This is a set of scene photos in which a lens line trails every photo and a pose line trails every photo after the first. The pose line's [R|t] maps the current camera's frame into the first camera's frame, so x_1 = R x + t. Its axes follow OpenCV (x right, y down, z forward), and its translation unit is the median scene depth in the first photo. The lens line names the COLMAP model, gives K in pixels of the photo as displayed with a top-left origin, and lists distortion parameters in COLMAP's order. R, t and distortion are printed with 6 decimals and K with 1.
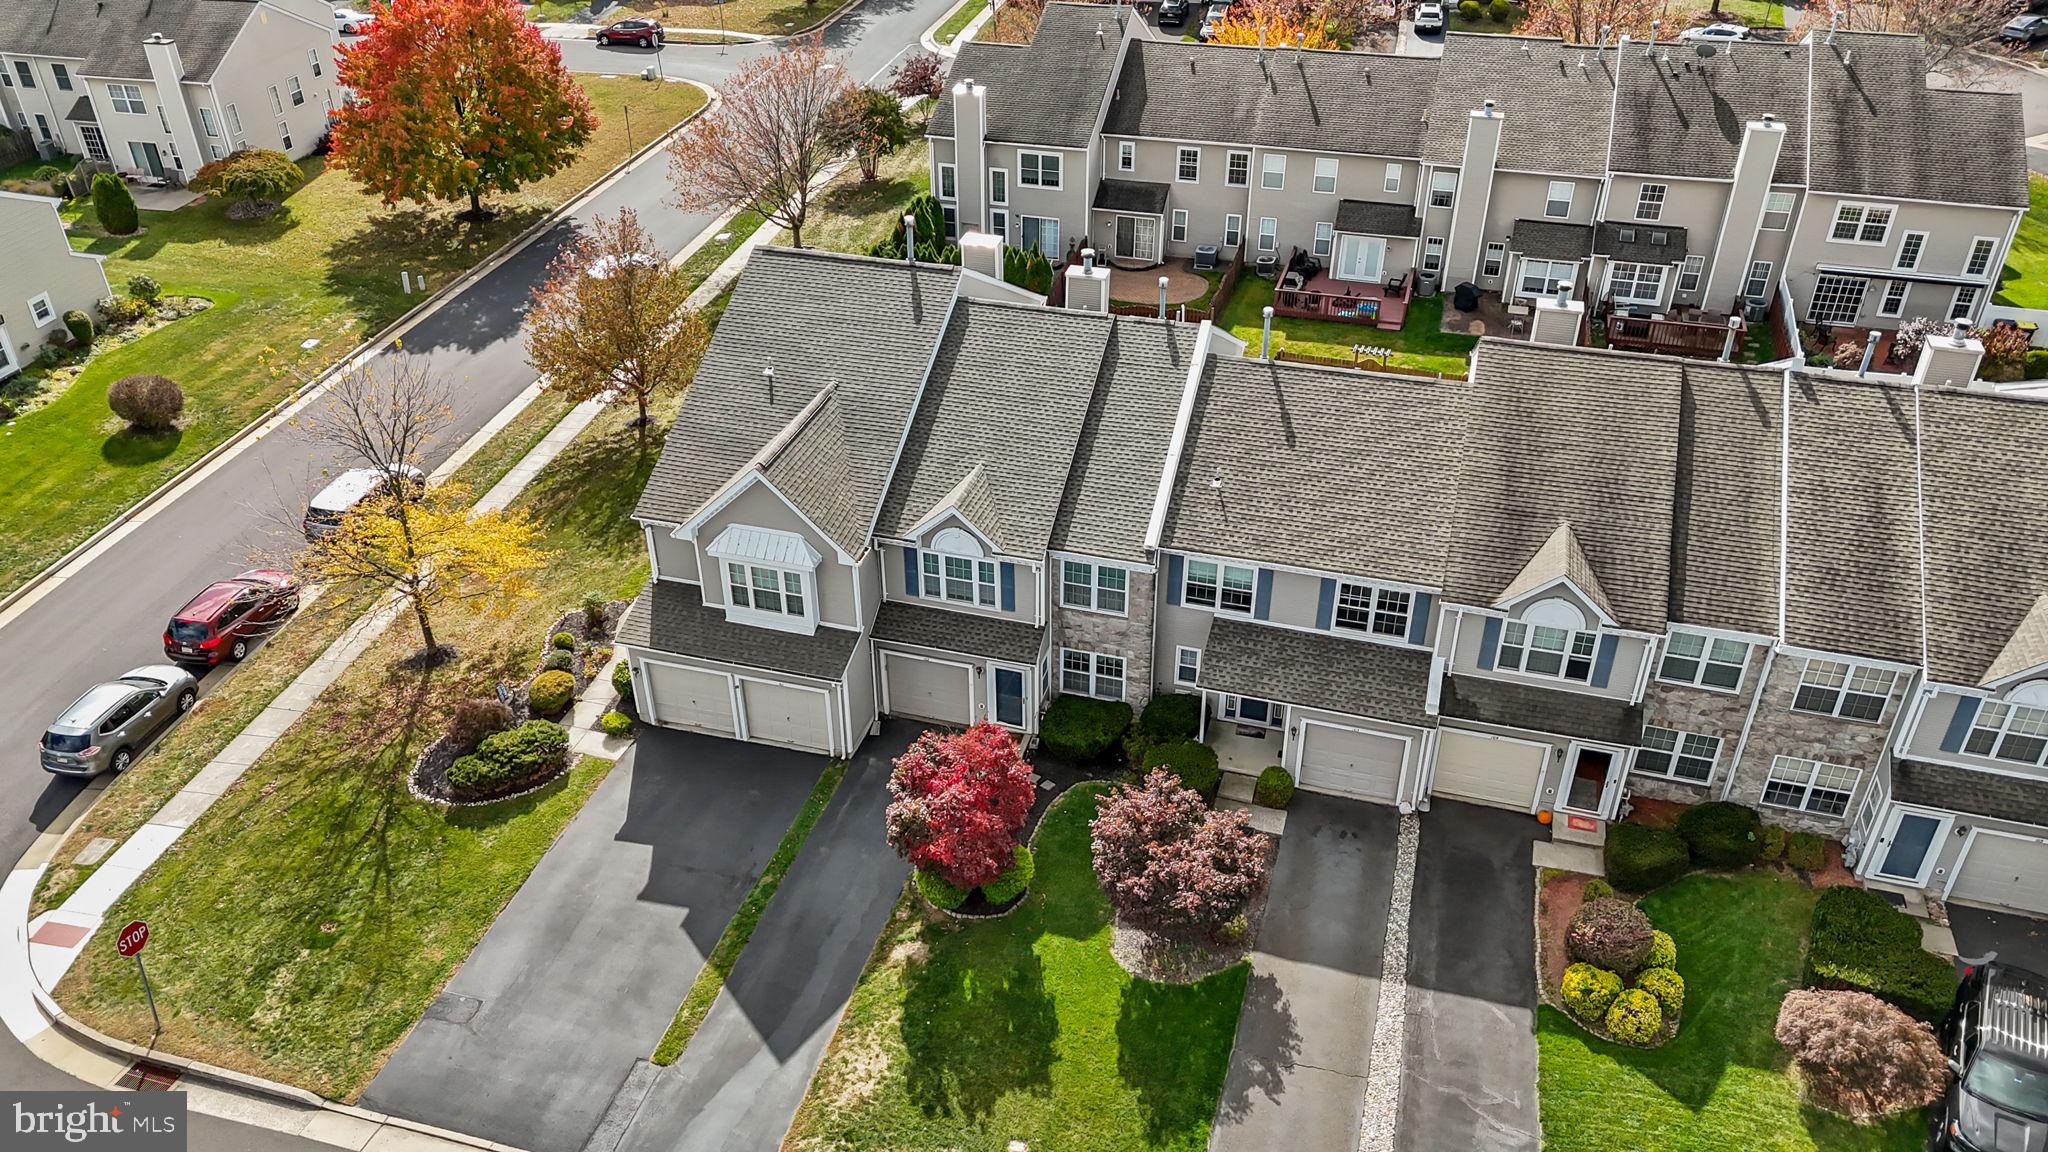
lens RADIAL K [[1551.2, 0, 1019.5], [0, 1551.2, 571.8], [0, 0, 1]] dist [0.075716, -0.070261]
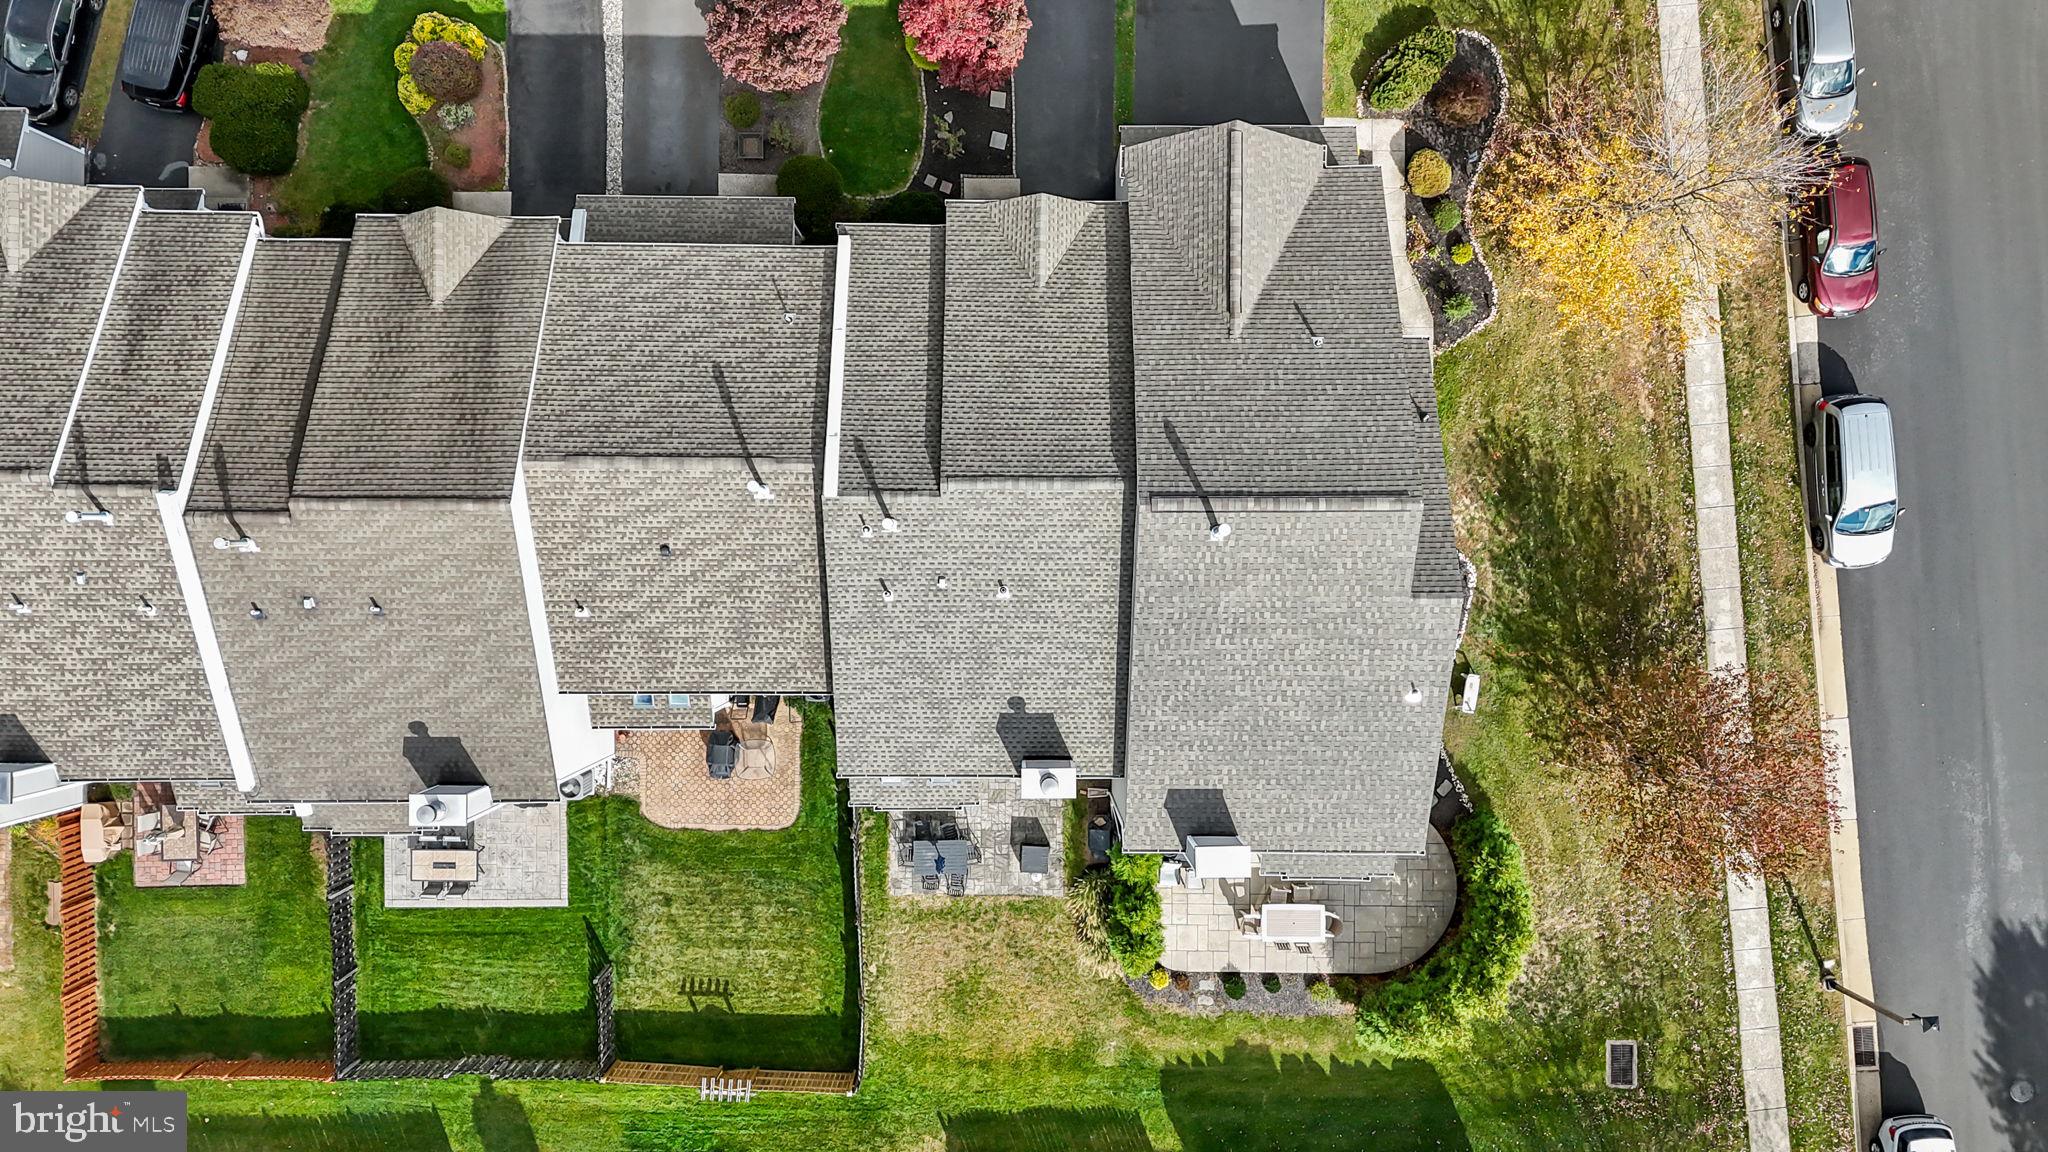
lens RADIAL K [[1551.2, 0, 1022.2], [0, 1551.2, 575.4], [0, 0, 1]] dist [0.075716, -0.070261]
pose [[-0.960125, 0.279570, -0.000528, 0.034383], [-0.150668, -0.515847, 0.843327, -0.942437], [0.235497, 0.809779, 0.537400, 0.633001]]
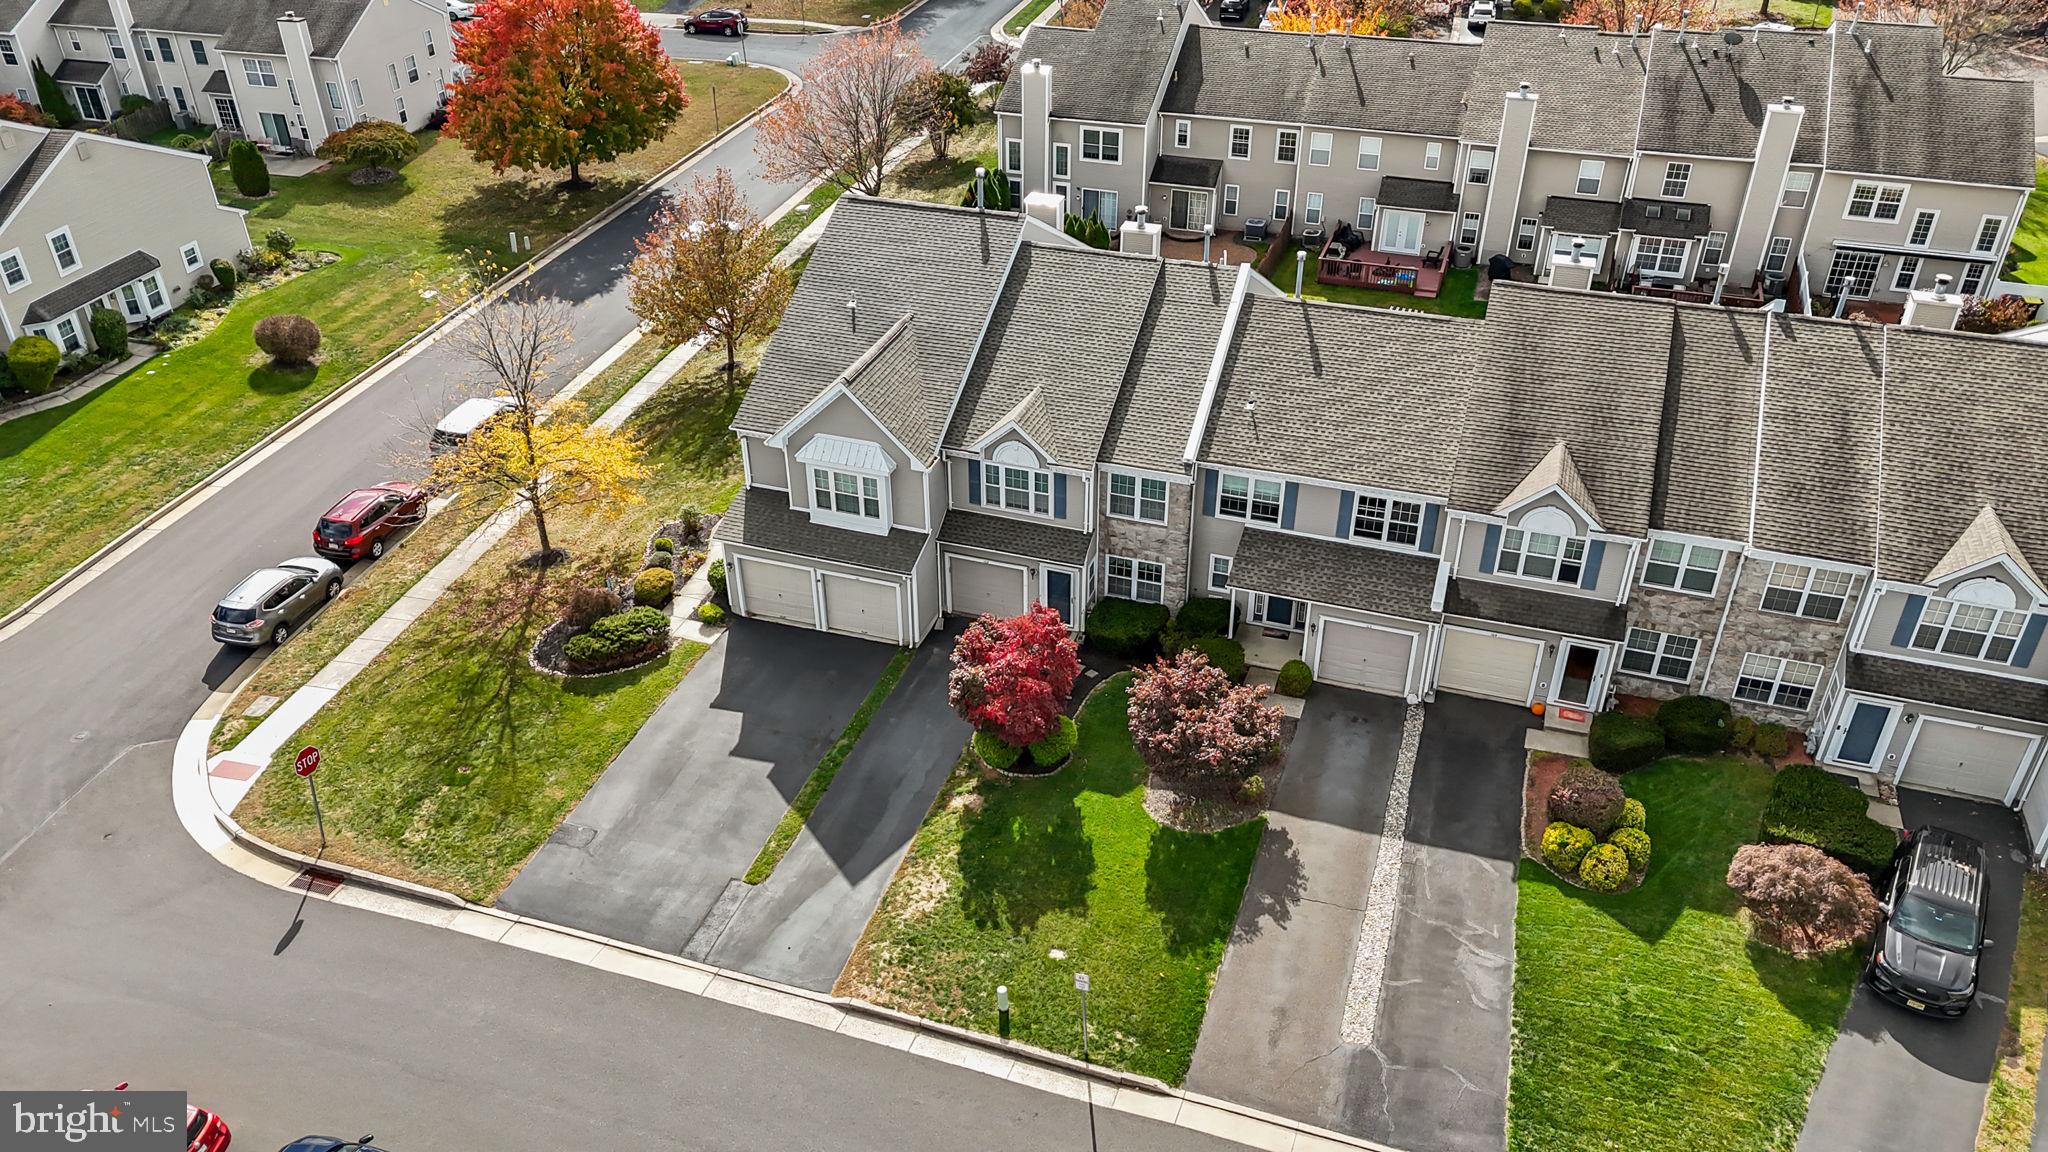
lens RADIAL K [[1551.2, 0, 1017.2], [0, 1551.2, 574.5], [0, 0, 1]] dist [0.075716, -0.070261]
pose [[0.999045, 0.023705, -0.036700, 0.003655], [-0.023815, 0.999713, -0.002568, 0.069080], [0.036629, 0.003440, 0.999323, -0.119834]]
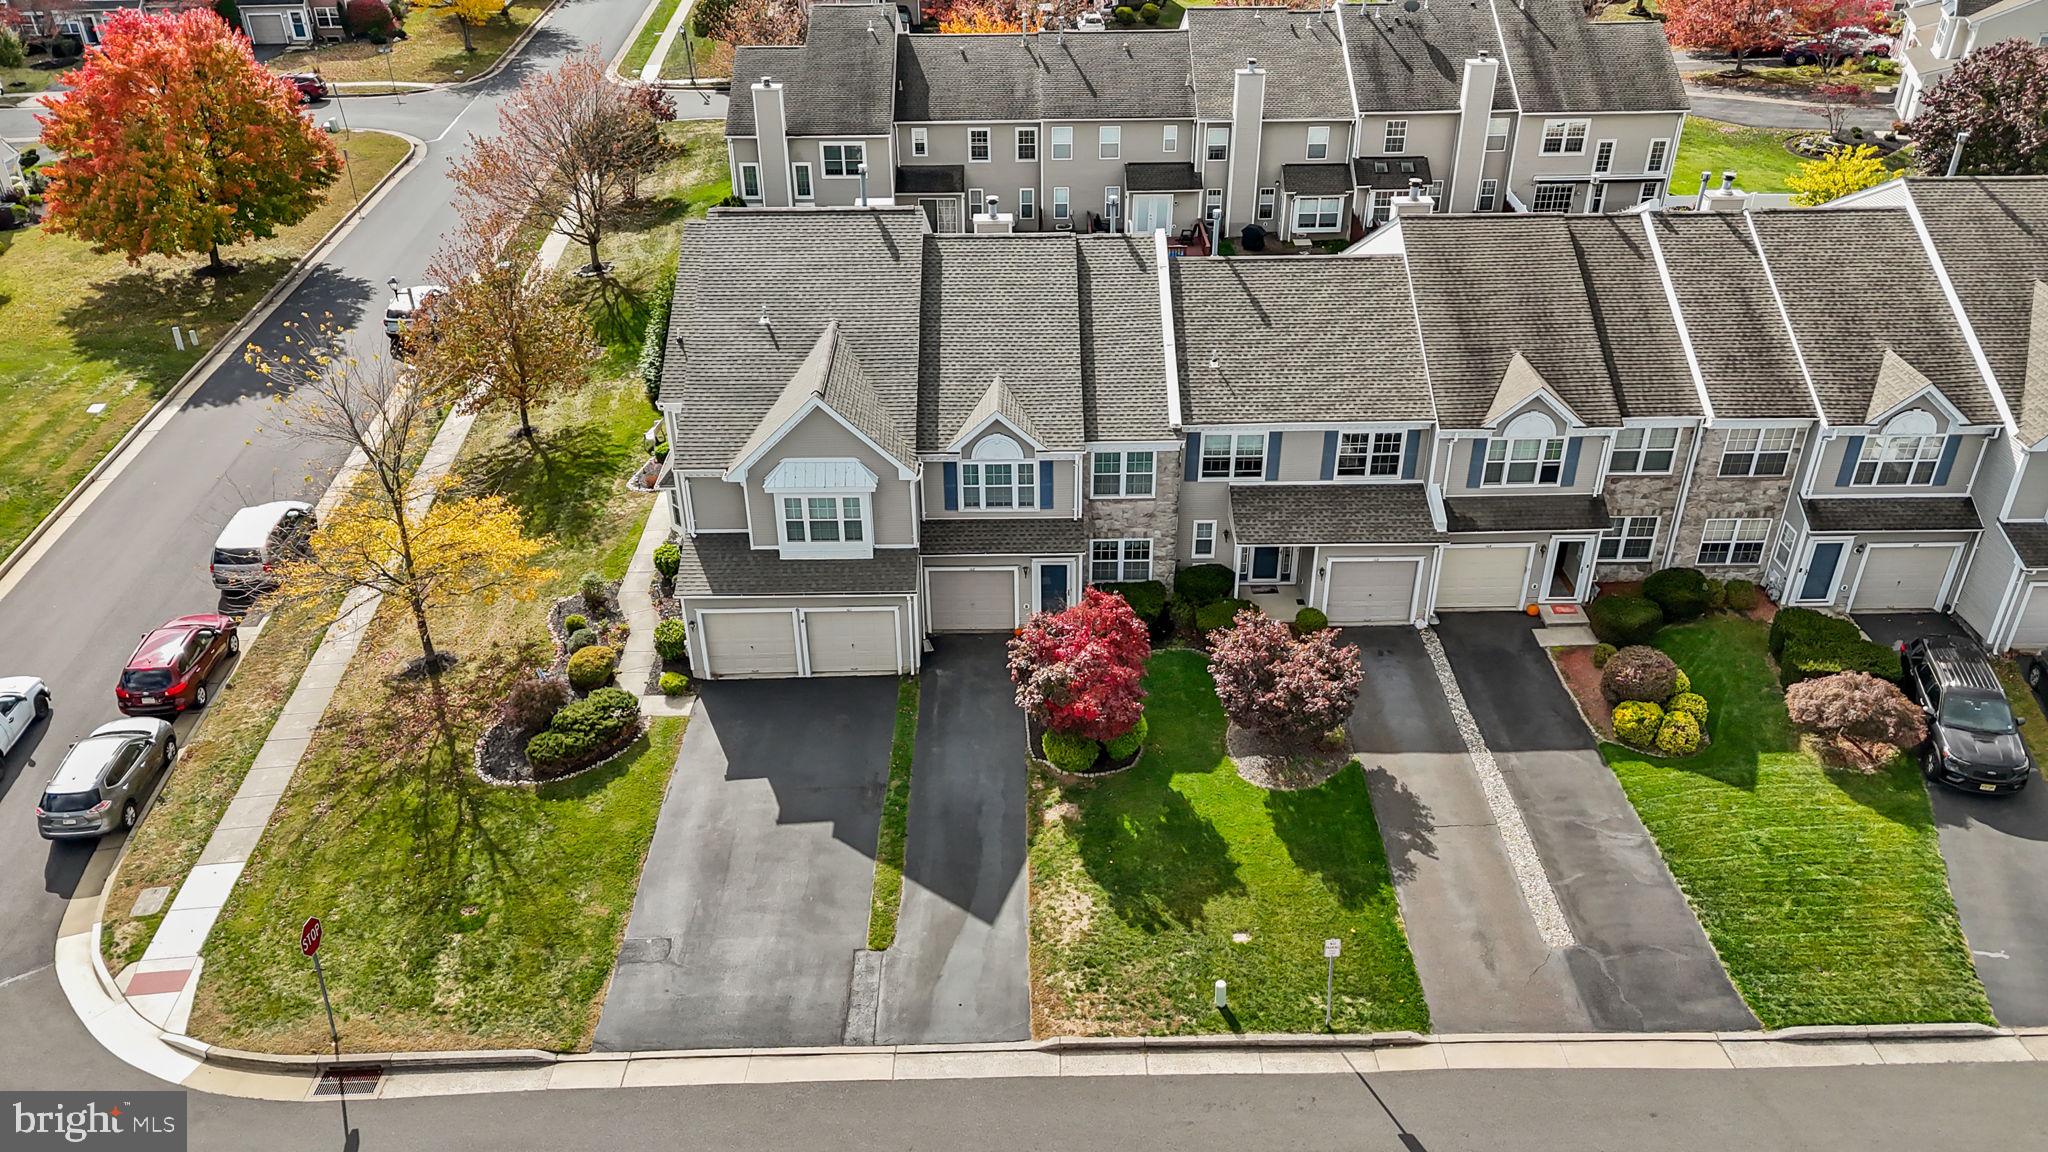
lens RADIAL K [[1551.2, 0, 1037.0], [0, 1551.2, 573.7], [0, 0, 1]] dist [0.075716, -0.070261]
pose [[0.954452, -0.152451, 0.256475, -0.291746], [0.162058, 0.986641, -0.016616, 0.085368], [-0.250515, 0.057423, 0.966408, -0.025832]]
